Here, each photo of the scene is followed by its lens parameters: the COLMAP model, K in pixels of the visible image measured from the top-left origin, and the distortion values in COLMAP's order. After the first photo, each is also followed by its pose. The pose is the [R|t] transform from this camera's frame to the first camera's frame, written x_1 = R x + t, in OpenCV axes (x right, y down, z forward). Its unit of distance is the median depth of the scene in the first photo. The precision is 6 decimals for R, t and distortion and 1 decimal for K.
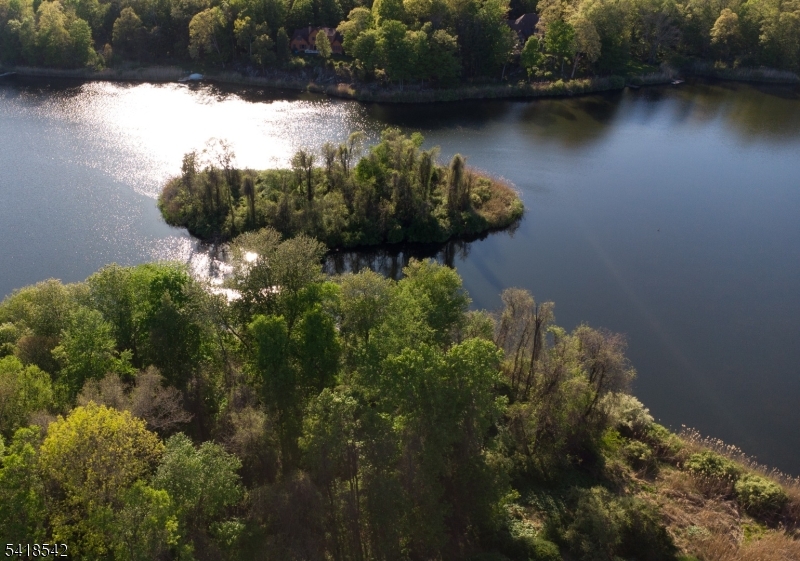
lens RADIAL K [[717.5, 0, 300.6], [0, 717.5, 274.9], [0, 0, 1]] dist [0.044481, -0.073336]
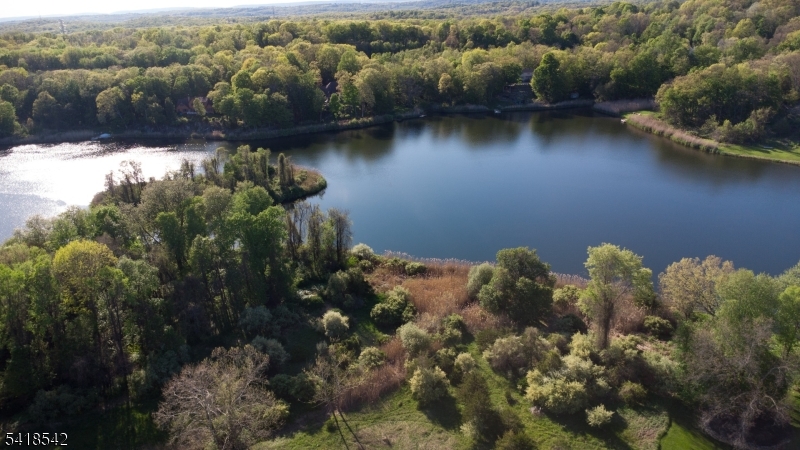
lens RADIAL K [[571.9, 0, 400.0], [0, 571.9, 225.0], [0, 0, 1]] dist [0.029429, -0.044215]
pose [[0.940356, -0.123659, 0.316920, 0.017244], [0.162542, 0.981698, -0.099242, 0.106283], [-0.298848, 0.144836, 0.943246, -0.206092]]
